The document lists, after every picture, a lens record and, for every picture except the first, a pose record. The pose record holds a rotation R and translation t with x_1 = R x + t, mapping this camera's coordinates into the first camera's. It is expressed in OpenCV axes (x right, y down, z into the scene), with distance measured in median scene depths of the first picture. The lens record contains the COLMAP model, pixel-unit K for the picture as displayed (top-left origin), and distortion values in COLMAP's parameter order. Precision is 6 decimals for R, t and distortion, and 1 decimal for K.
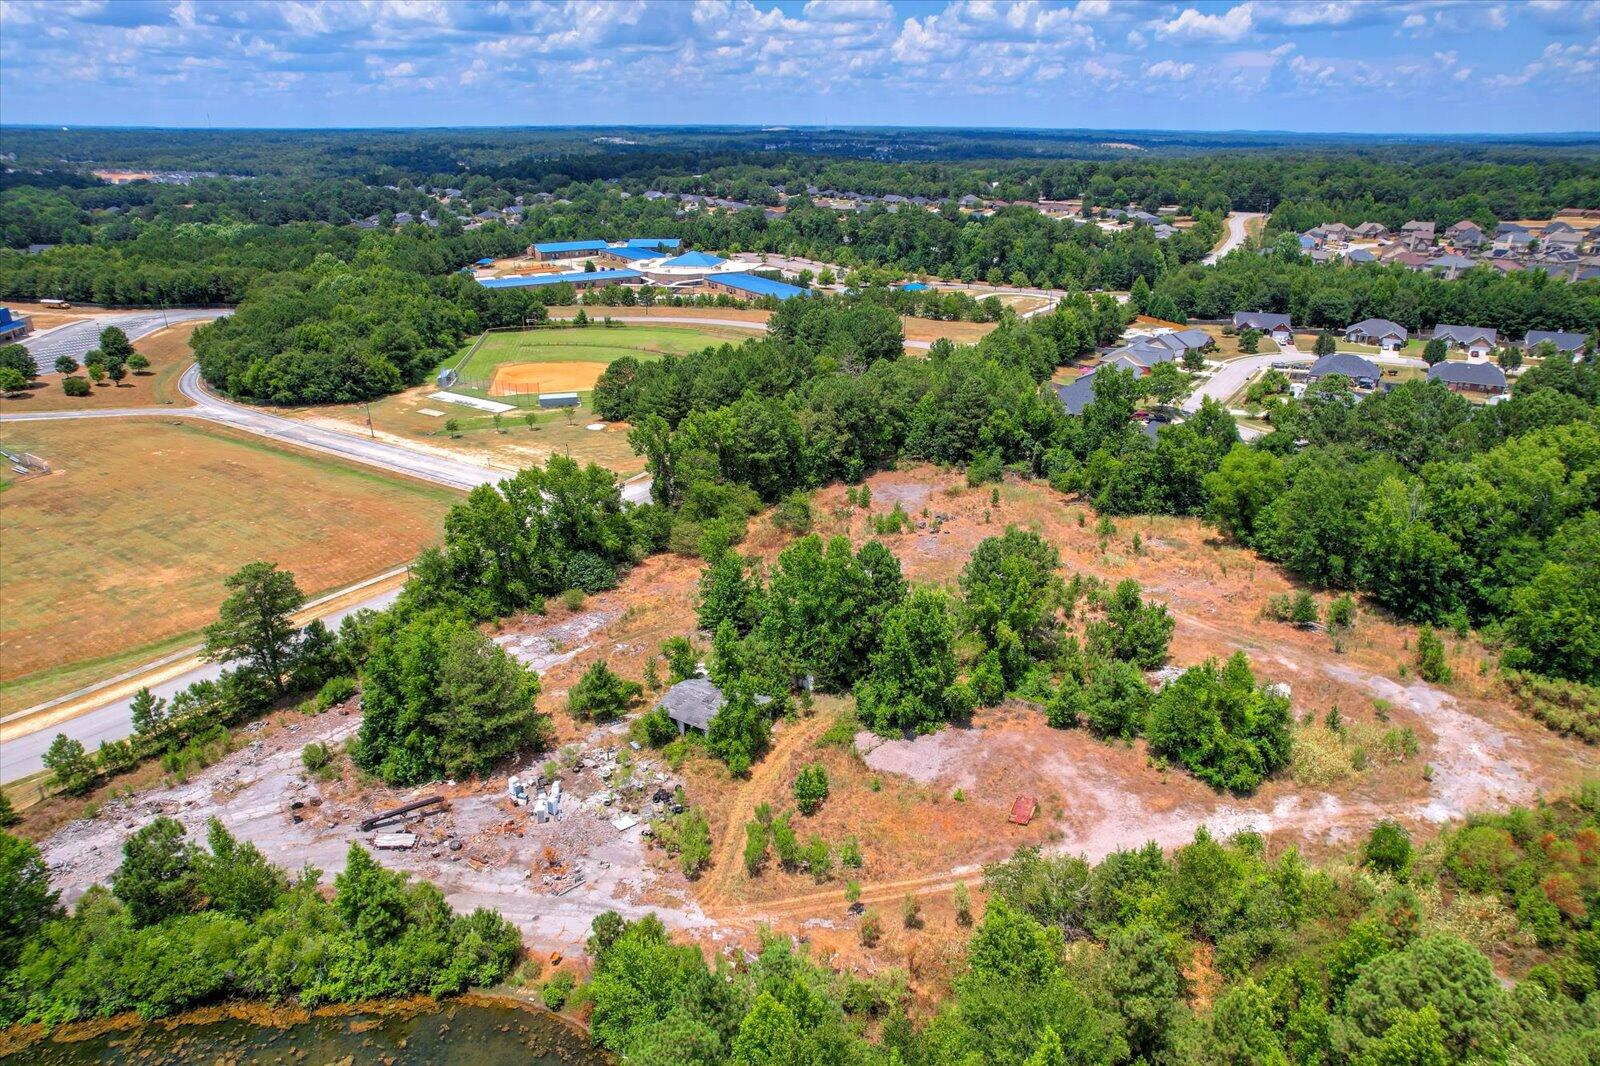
lens RADIAL K [[1023.9, 0, 803.2], [0, 1023.9, 532.0], [0, 0, 1]] dist [-0.077289, 0.071181]
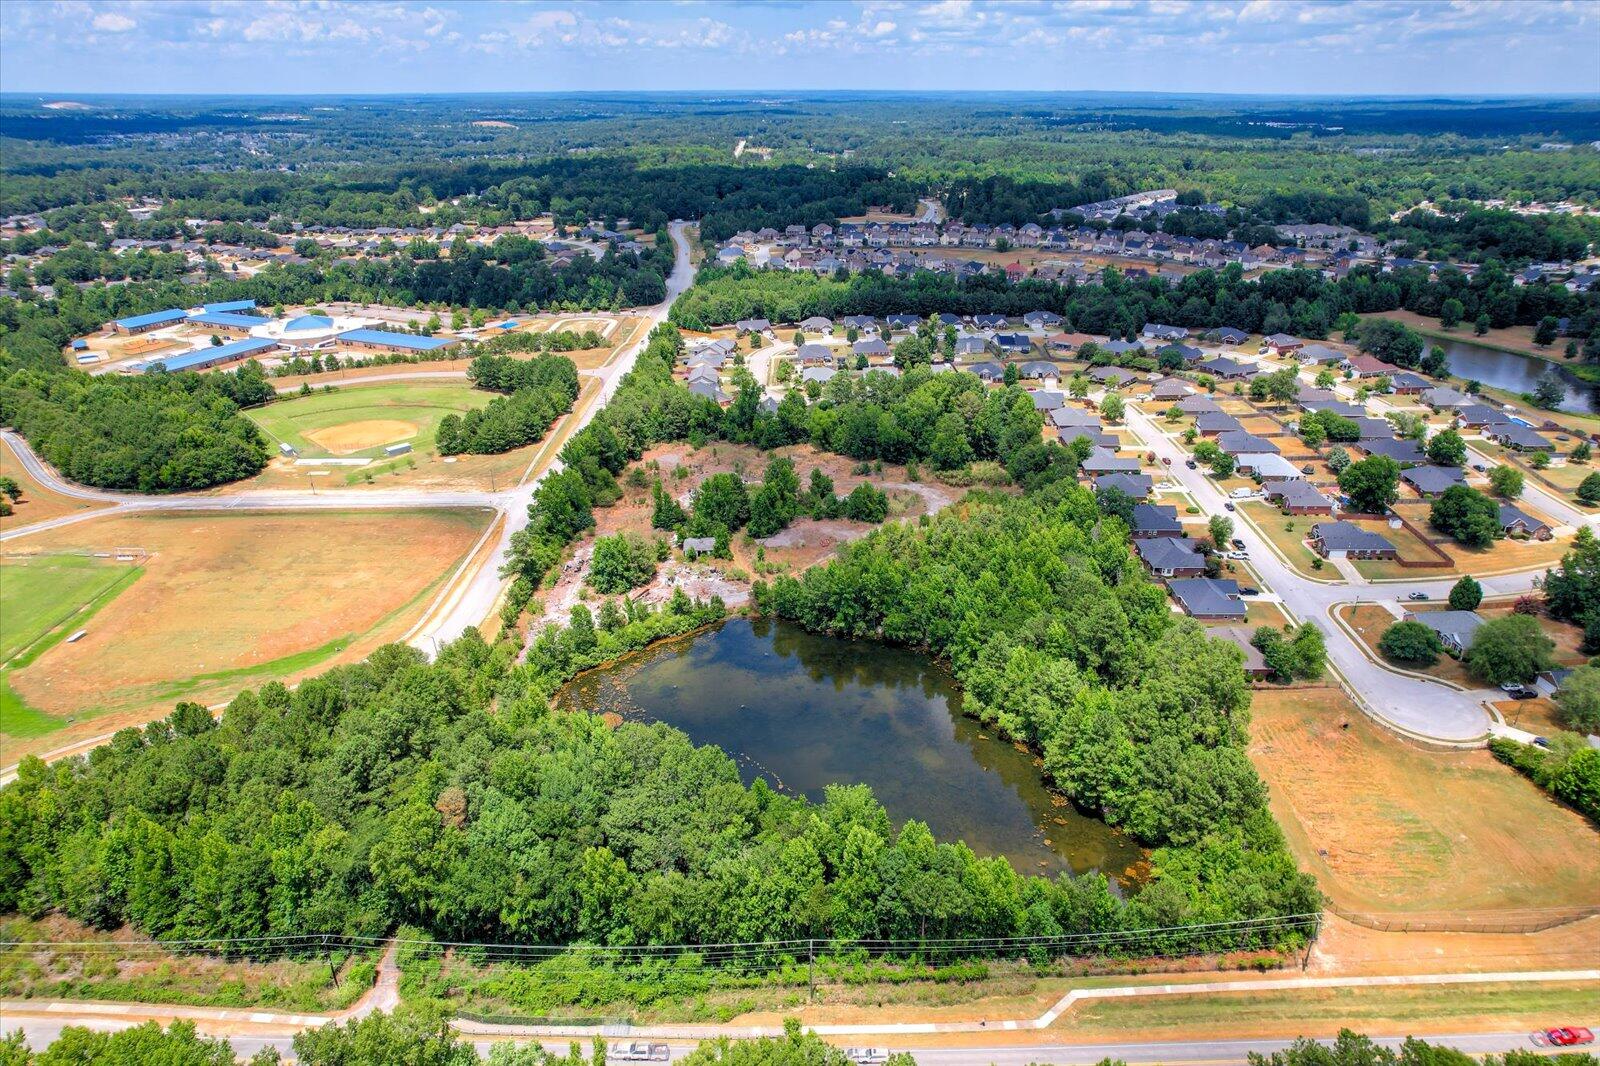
lens RADIAL K [[1023.9, 0, 804.4], [0, 1023.9, 533.4], [0, 0, 1]] dist [-0.077289, 0.071181]
pose [[0.831364, -0.227636, 0.506968, -0.695019], [0.209039, 0.973355, 0.094251, -0.028875], [-0.514915, 0.027619, 0.856796, -0.806180]]
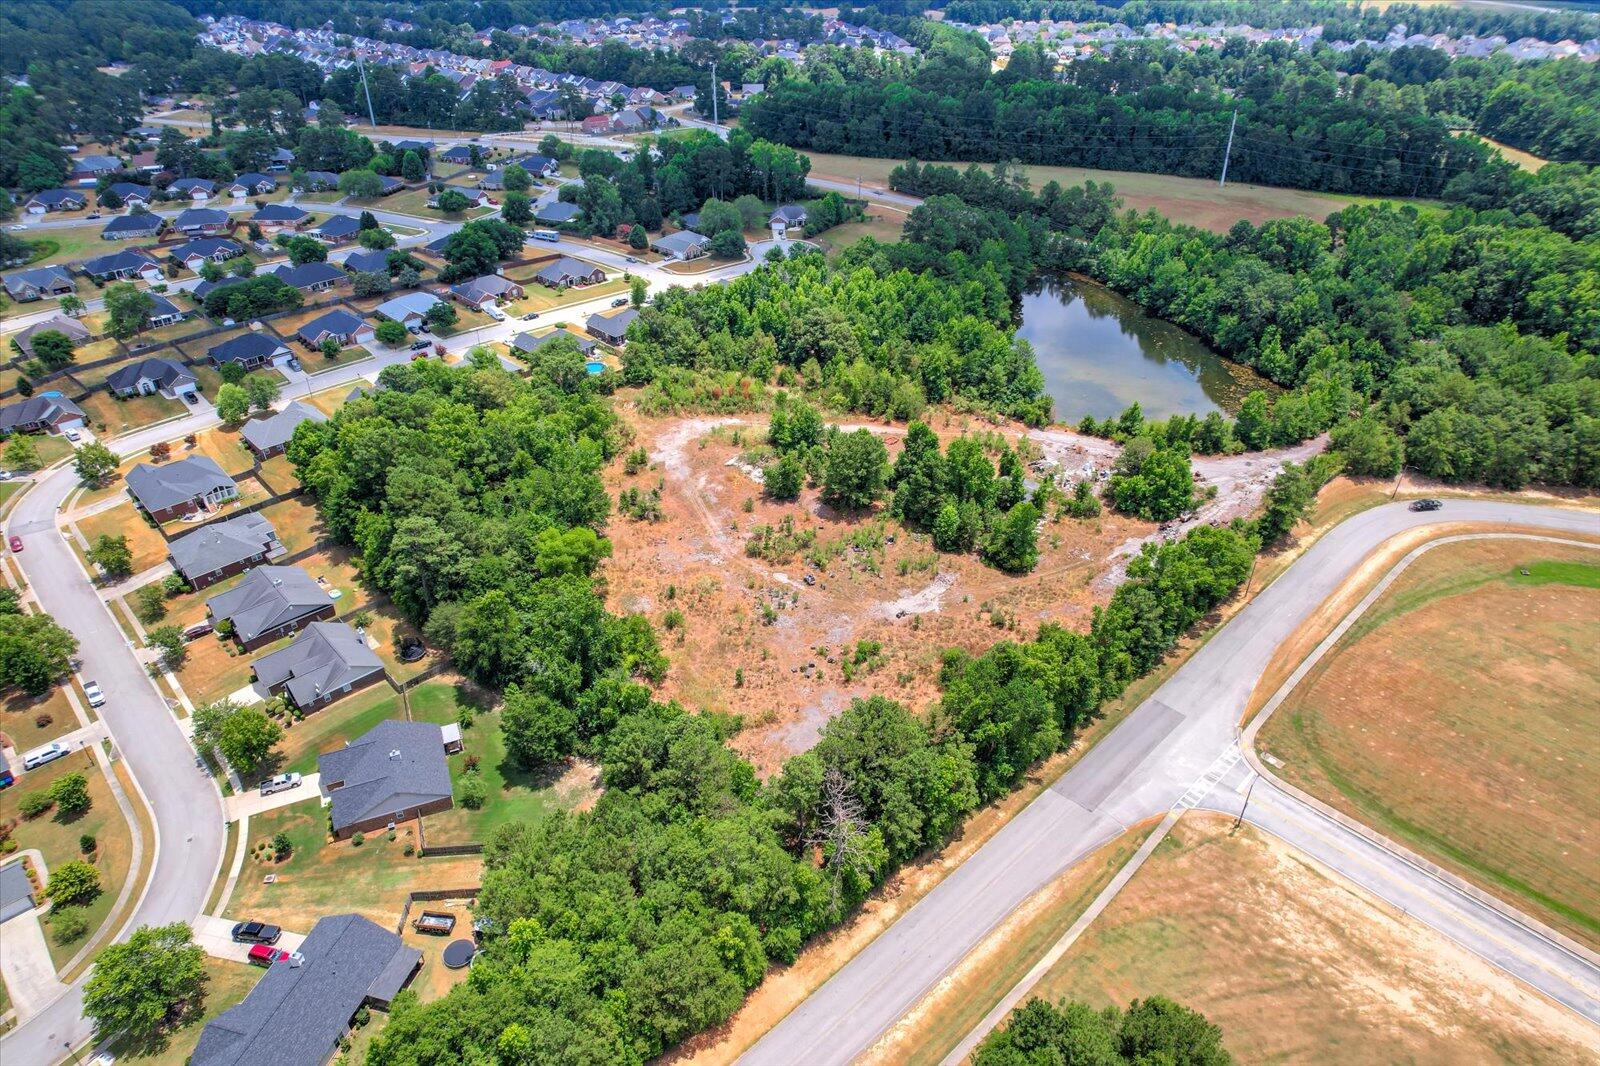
lens RADIAL K [[1023.9, 0, 797.7], [0, 1023.9, 523.9], [0, 0, 1]] dist [-0.077289, 0.071181]
pose [[-0.976882, -0.109234, 0.183767, -0.020543], [0.083542, 0.596189, 0.798486, -0.805592], [-0.196781, 0.795378, -0.573281, 1.311935]]
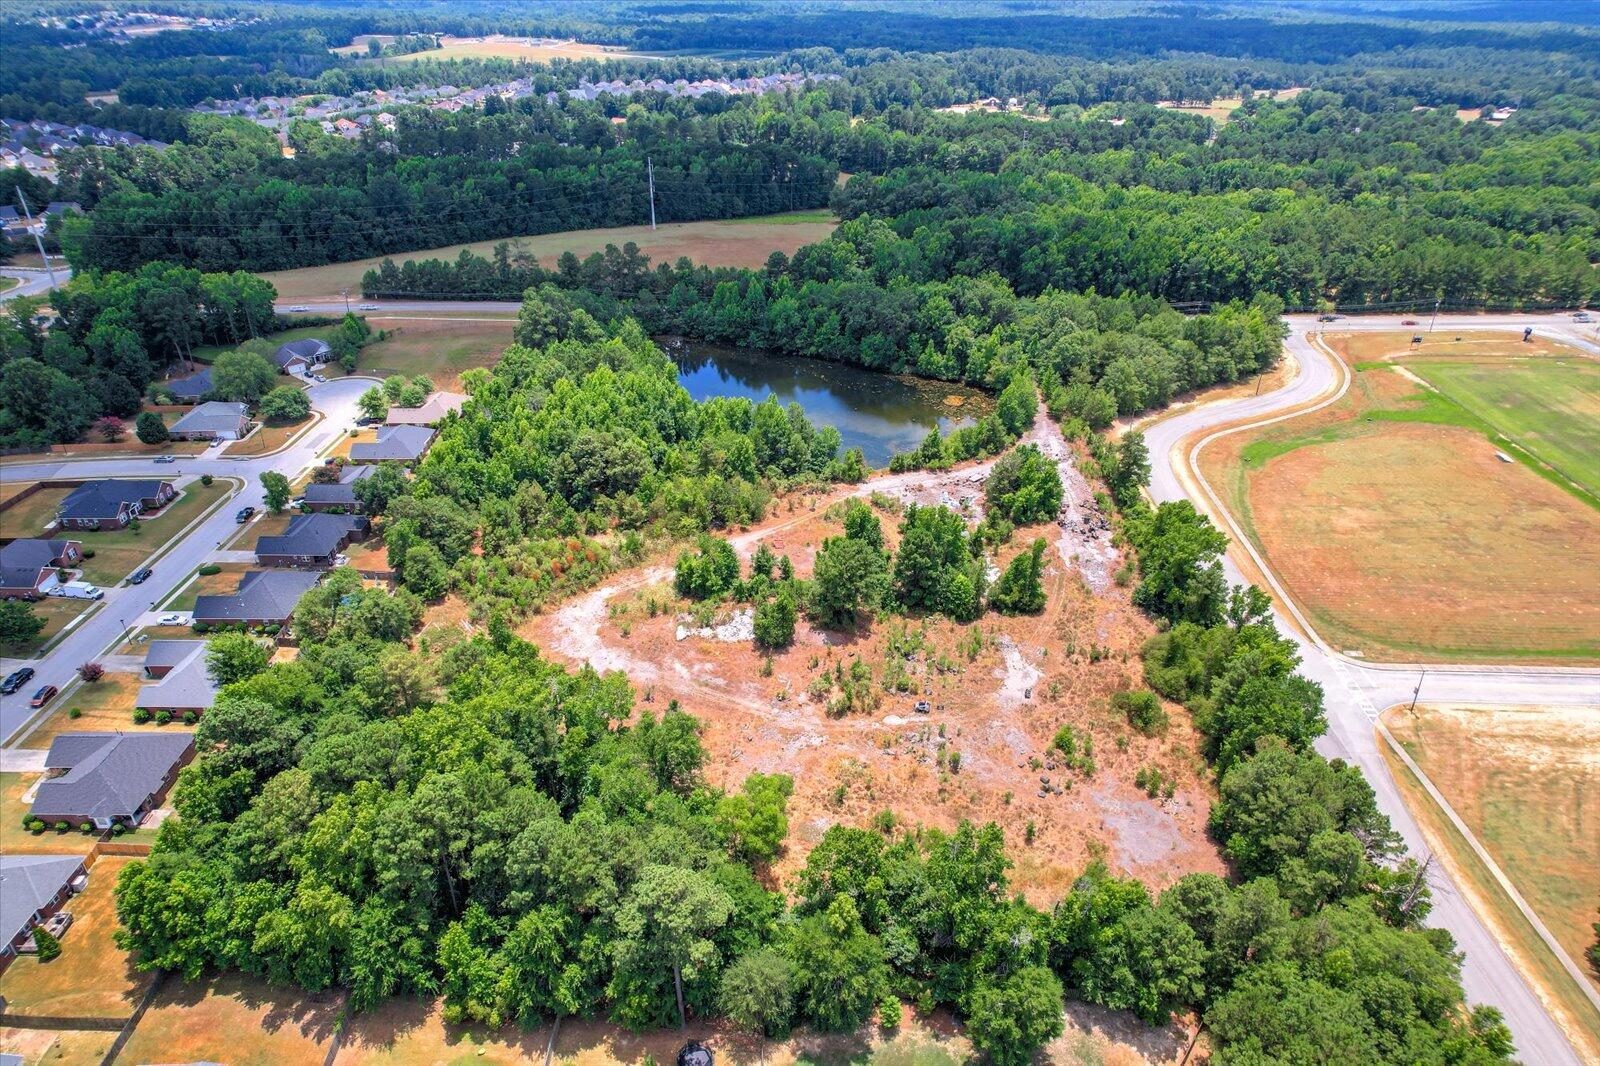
lens RADIAL K [[1023.9, 0, 793.2], [0, 1023.9, 529.4], [0, 0, 1]] dist [-0.077289, 0.071181]
pose [[-0.839072, 0.260522, -0.477584, 0.626829], [-0.206642, 0.659455, 0.722785, -0.689286], [0.503247, 0.705157, -0.499495, 1.053796]]
